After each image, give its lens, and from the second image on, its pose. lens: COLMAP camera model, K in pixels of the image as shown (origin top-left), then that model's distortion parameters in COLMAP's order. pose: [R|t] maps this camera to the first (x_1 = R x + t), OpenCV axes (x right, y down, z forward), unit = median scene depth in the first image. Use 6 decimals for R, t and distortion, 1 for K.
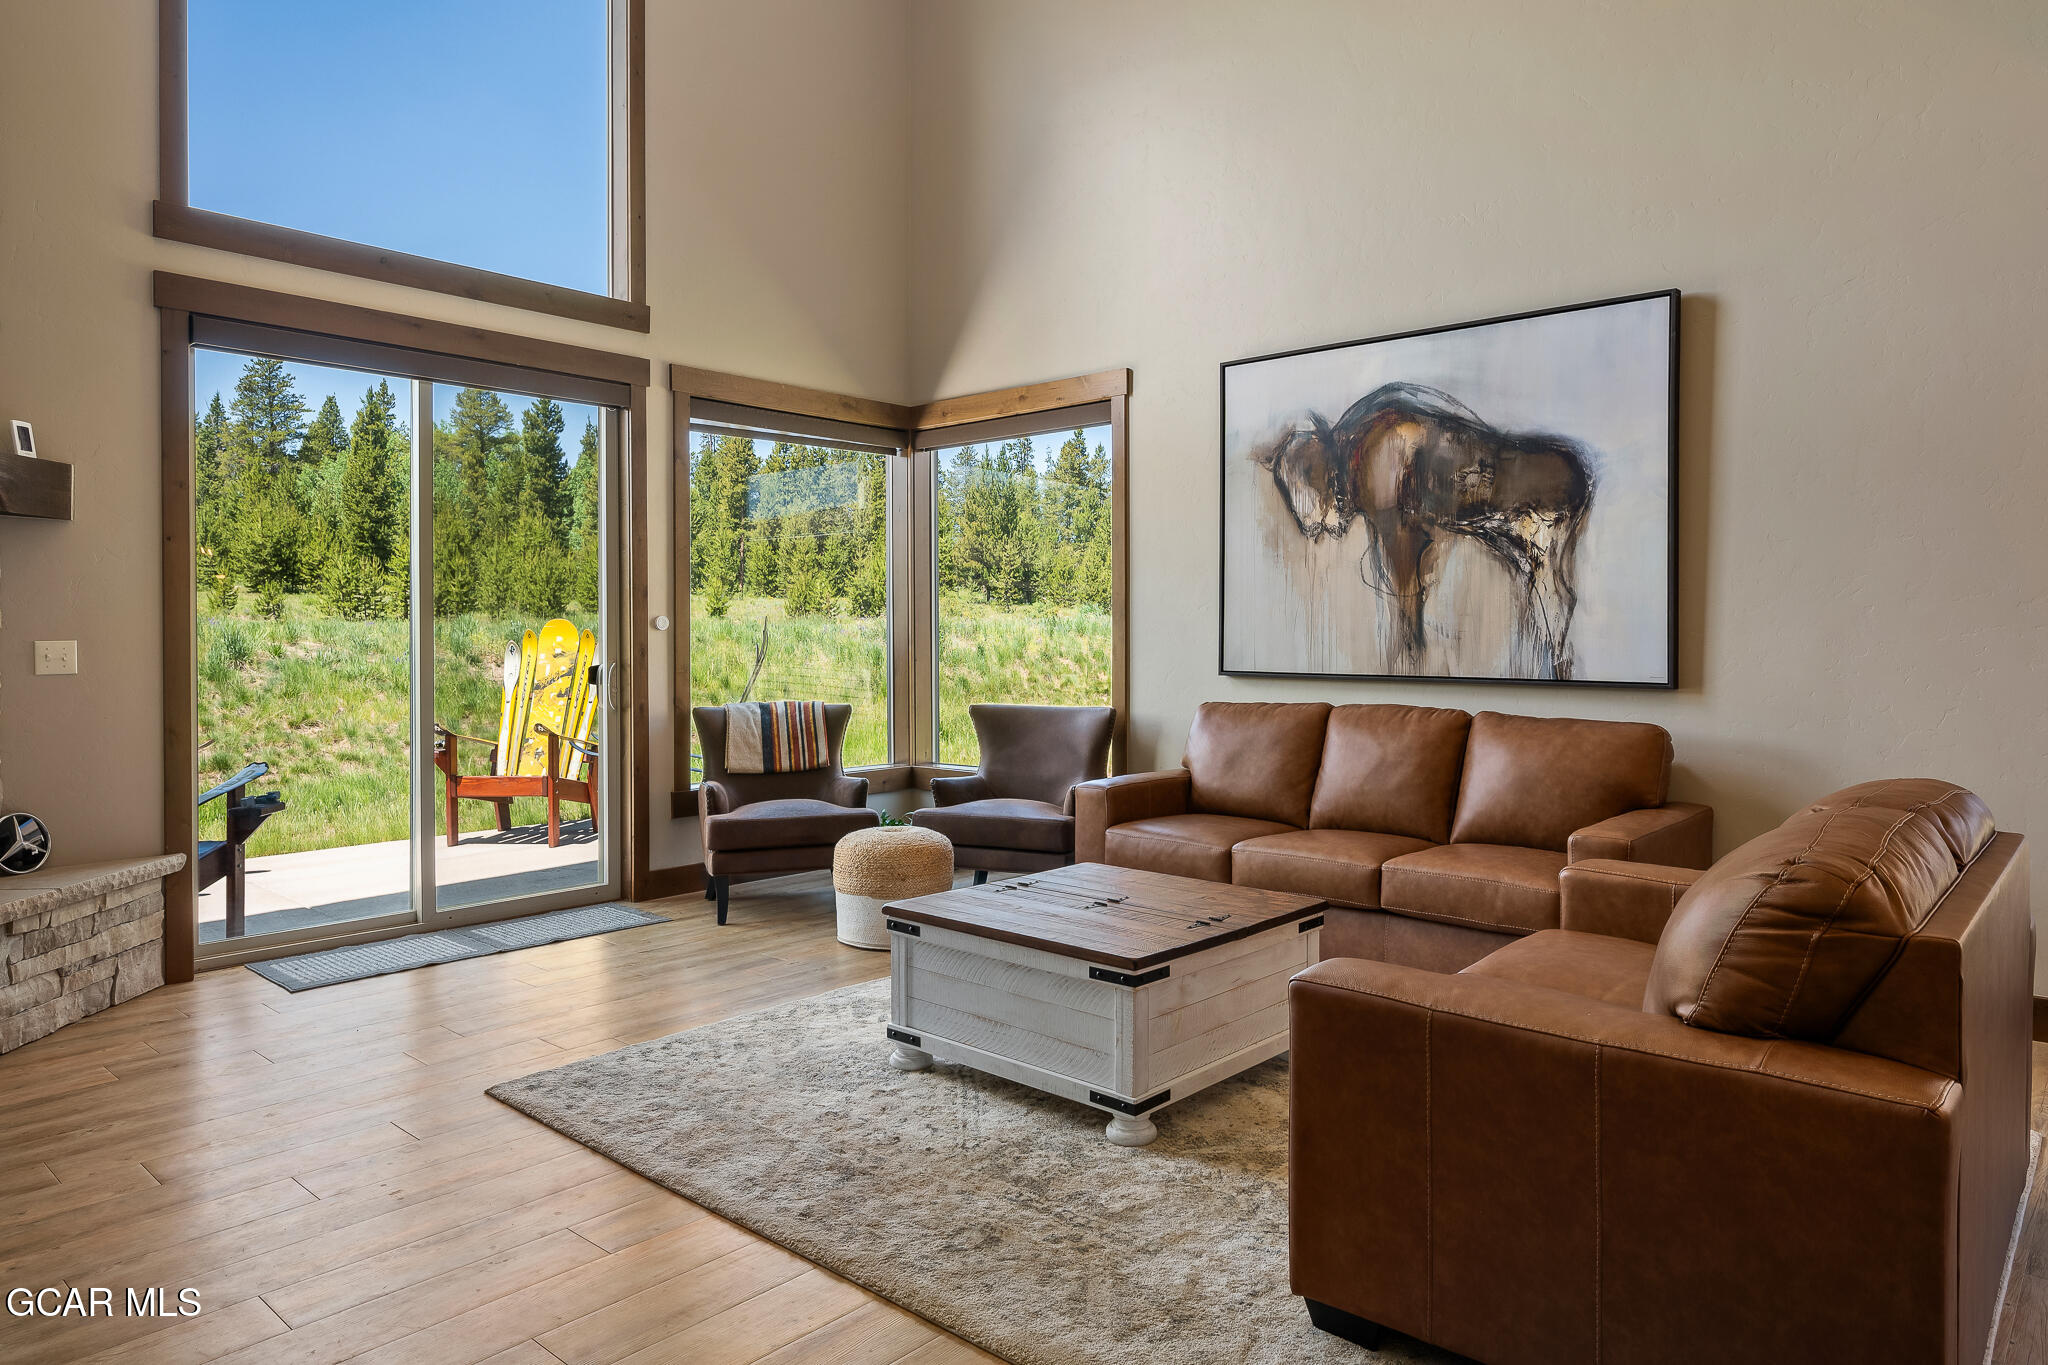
lens RADIAL K [[1312.4, 0, 979.5], [0, 1312.4, 643.4], [0, 0, 1]] dist [-0.001154, -0.000082]
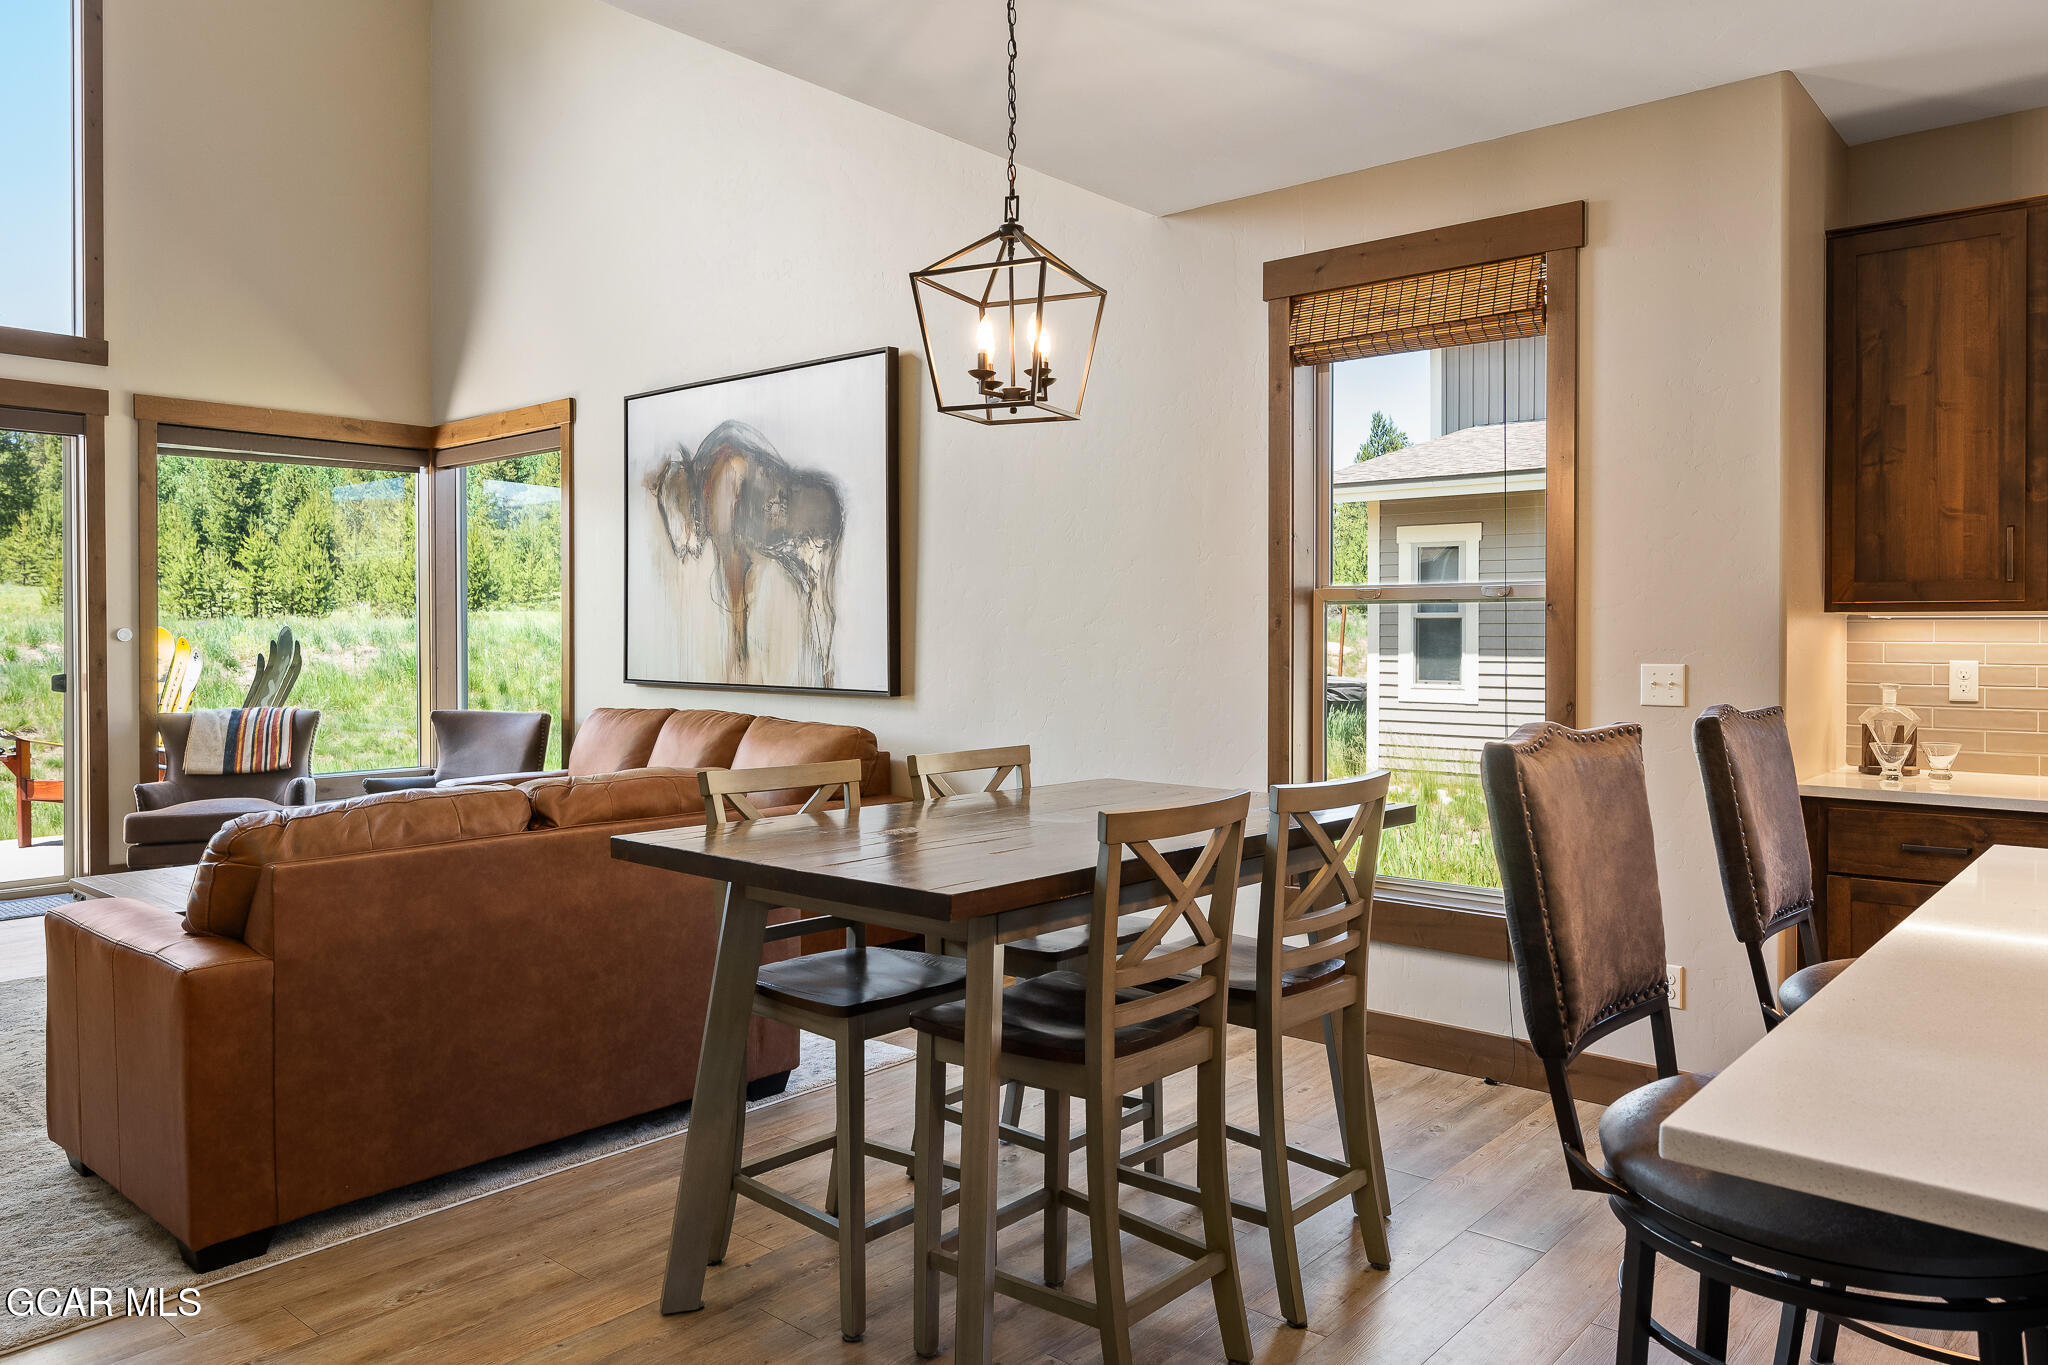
lens RADIAL K [[1436.3, 0, 1006.3], [0, 1436.3, 646.3], [0, 0, 1]] dist [-0.015302, 0.002039]
pose [[0.999448, -0.000623, 0.033228, 0.515137], [0.000508, 0.999994, 0.003467, -0.011505], [-0.033230, -0.003449, 0.999442, -0.226127]]
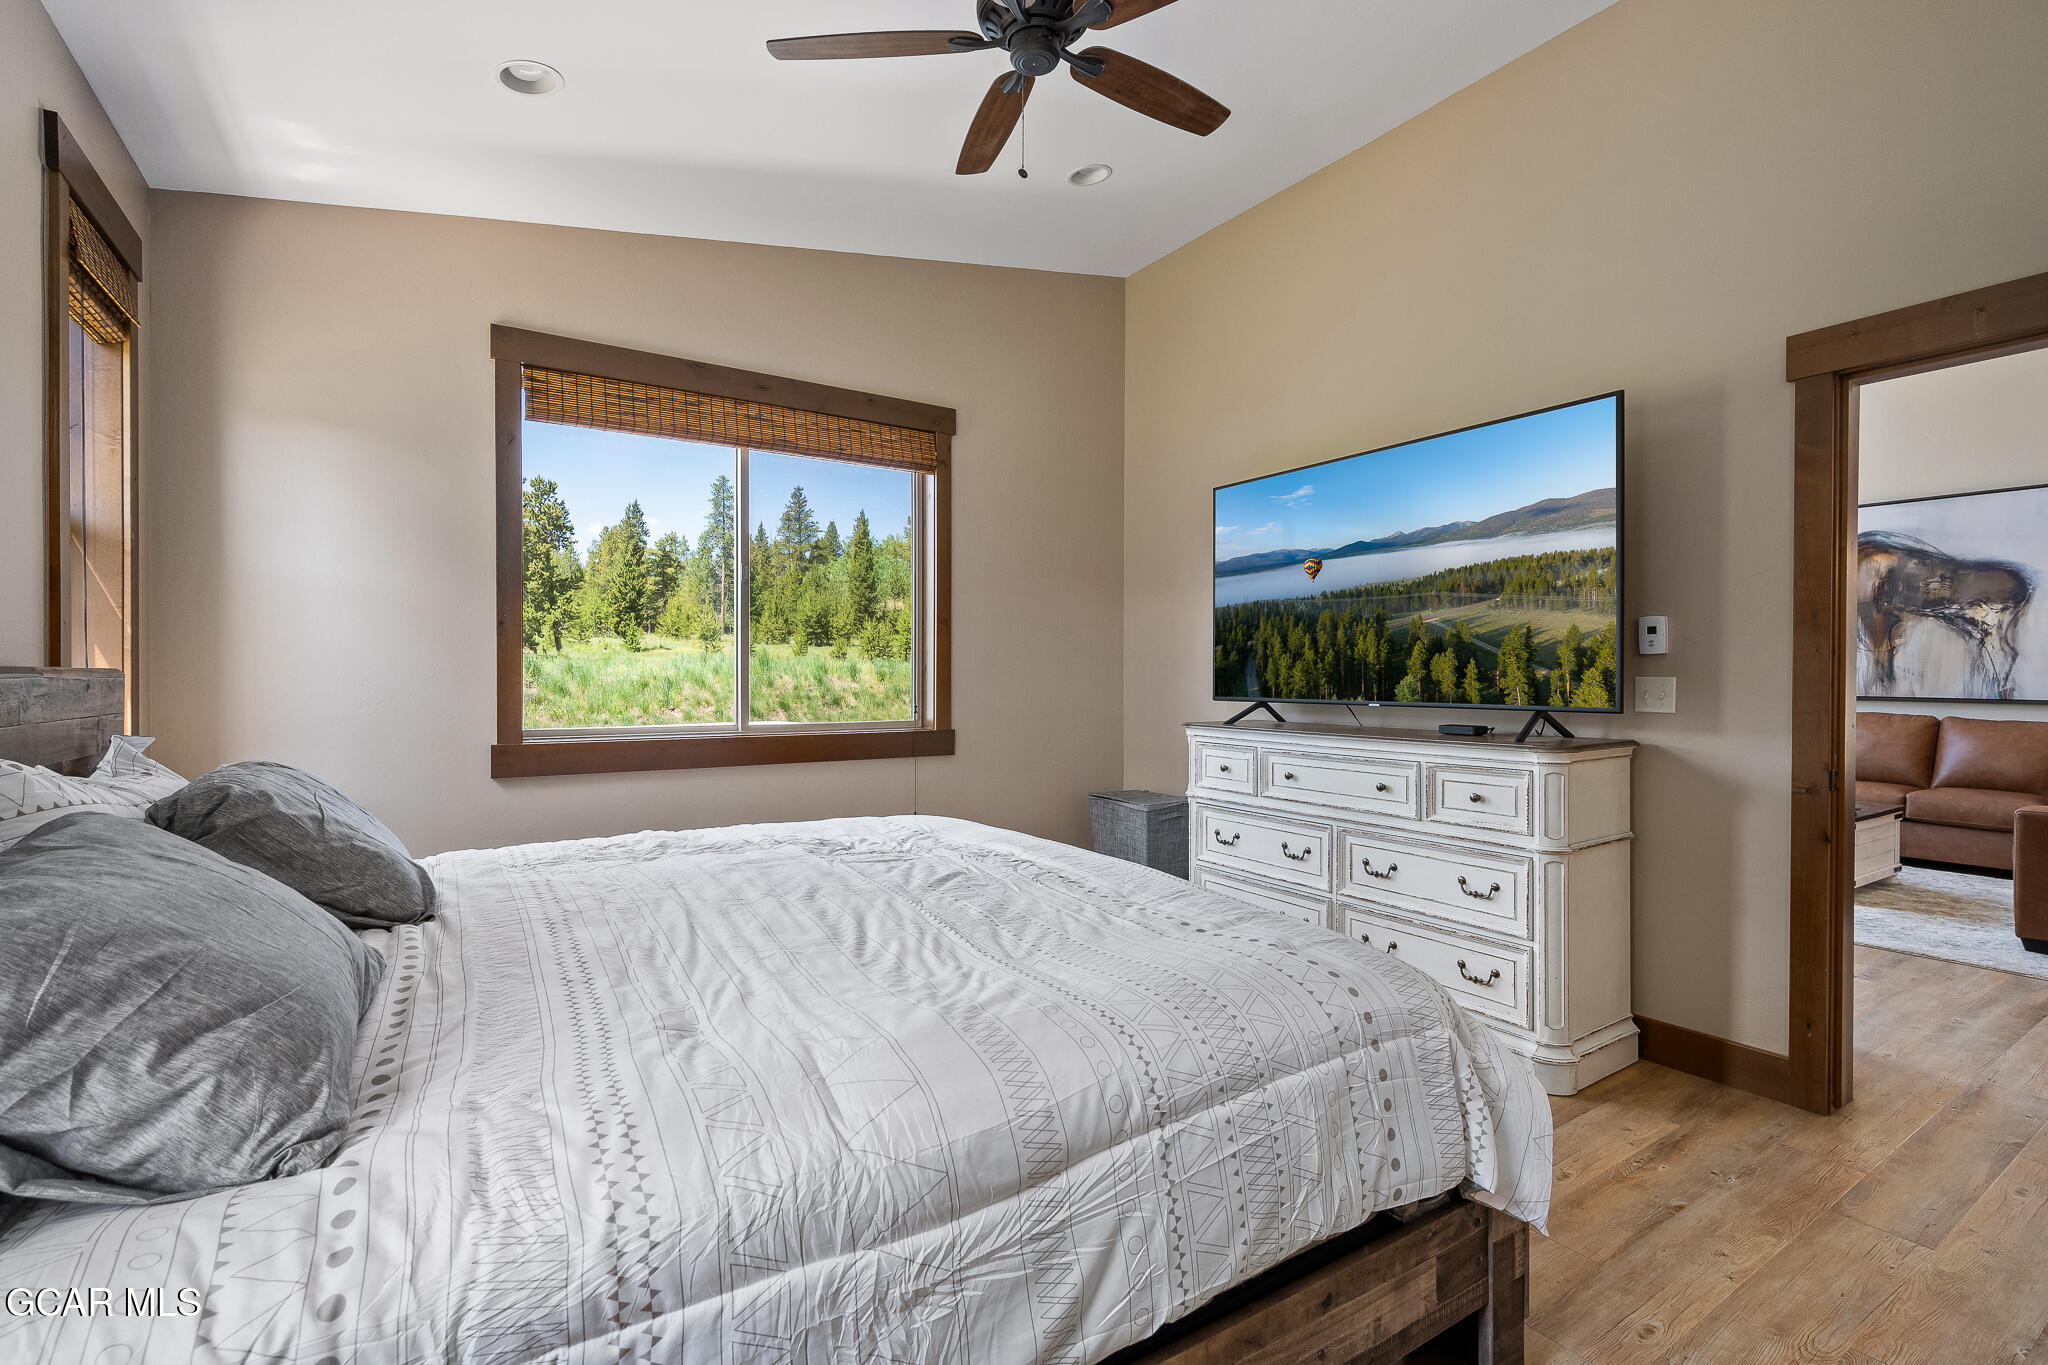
lens RADIAL K [[917.3, 0, 976.7], [0, 917.3, 682.7], [0, 0, 1]] dist [0.001070, 0.000266]
pose [[0.964614, 0.003242, -0.263645, -0.525038], [-0.001642, 0.999979, 0.006289, -0.000016], [0.263660, -0.005633, 0.964599, -0.517941]]
